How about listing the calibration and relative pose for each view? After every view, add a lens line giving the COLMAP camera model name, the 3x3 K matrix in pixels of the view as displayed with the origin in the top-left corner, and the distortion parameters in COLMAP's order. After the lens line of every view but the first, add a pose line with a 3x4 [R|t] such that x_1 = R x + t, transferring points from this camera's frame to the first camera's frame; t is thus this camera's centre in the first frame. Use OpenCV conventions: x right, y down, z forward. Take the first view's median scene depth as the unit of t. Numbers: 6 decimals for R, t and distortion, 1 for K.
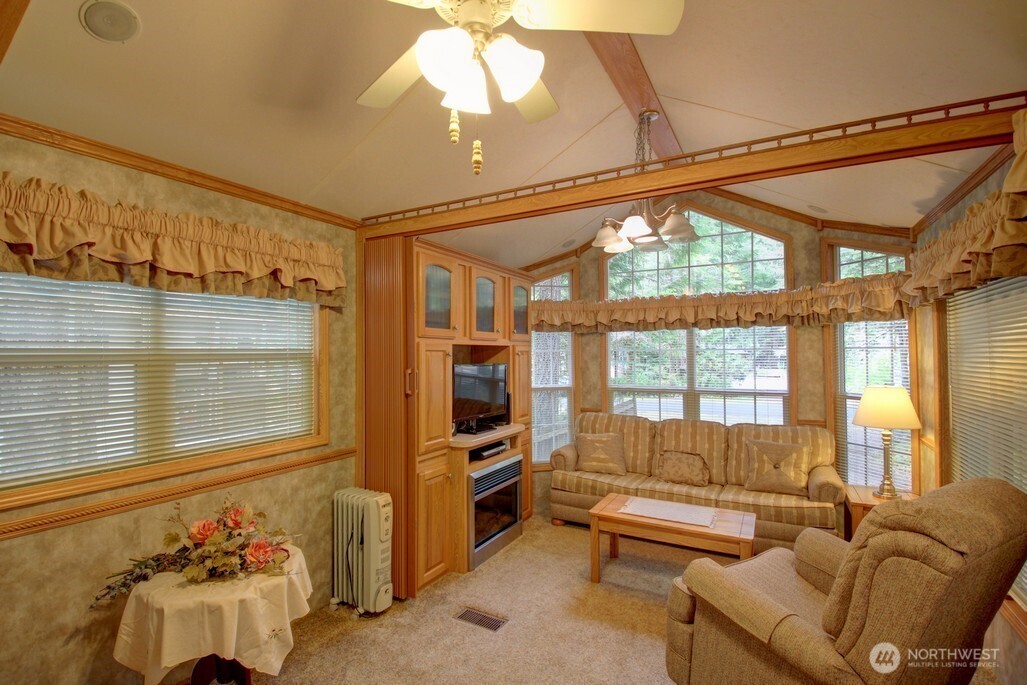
lens RADIAL K [[477.6, 0, 509.4], [0, 477.6, 343.7], [0, 0, 1]] dist [0.007827, -0.022914]
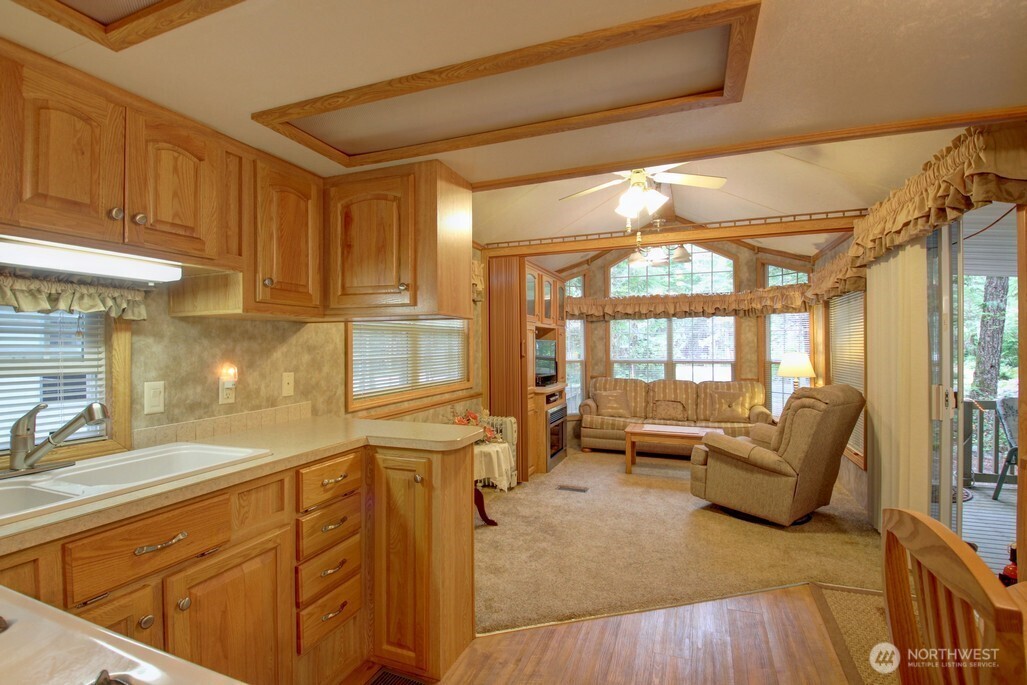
lens RADIAL K [[474.7, 0, 509.0], [0, 474.7, 344.2], [0, 0, 1]] dist [0.011612, -0.023586]
pose [[0.991274, 0.001202, 0.131812, -0.337144], [-0.003565, 0.999837, 0.017694, 0.027484], [-0.131769, -0.018010, 0.991117, -0.411374]]
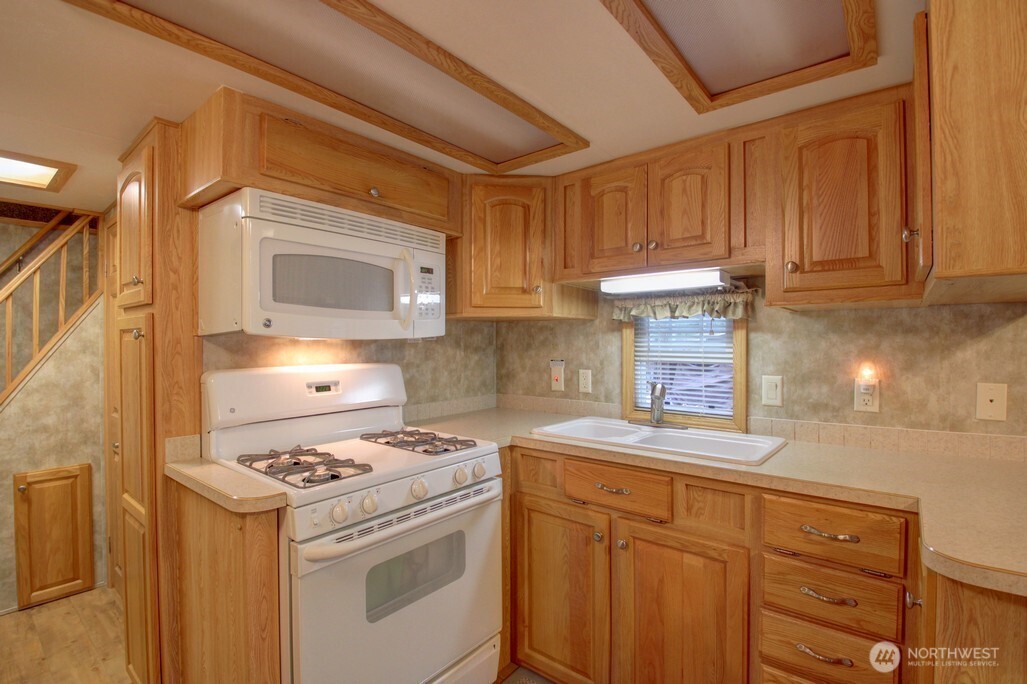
lens RADIAL K [[474.7, 0, 509.0], [0, 474.7, 343.7], [0, 0, 1]] dist [0.011612, -0.023586]
pose [[-0.182902, 0.009156, -0.983089, -0.085940], [0.026206, 0.999647, 0.004435, 0.031353], [0.982782, -0.024951, -0.183077, -0.081093]]
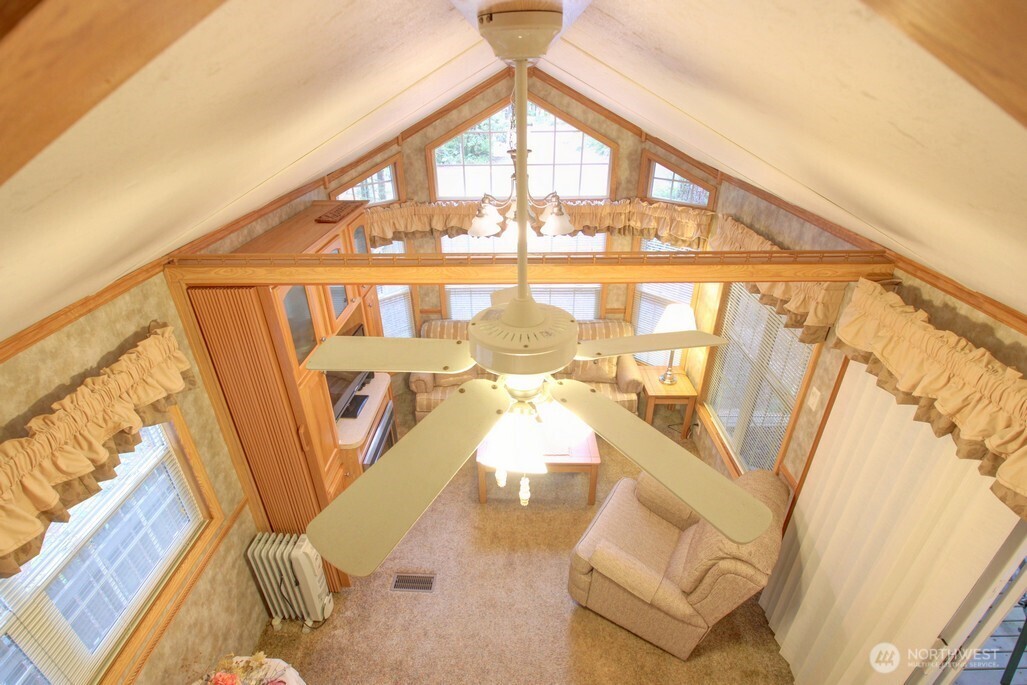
lens RADIAL K [[477.6, 0, 509.4], [0, 477.6, 343.7], [0, 0, 1]] dist [0.007827, -0.022914]
pose [[0.884427, -0.223991, 0.409410, -0.141088], [-0.006375, 0.871405, 0.490522, -0.377331], [-0.466635, -0.436441, 0.769267, 0.141763]]
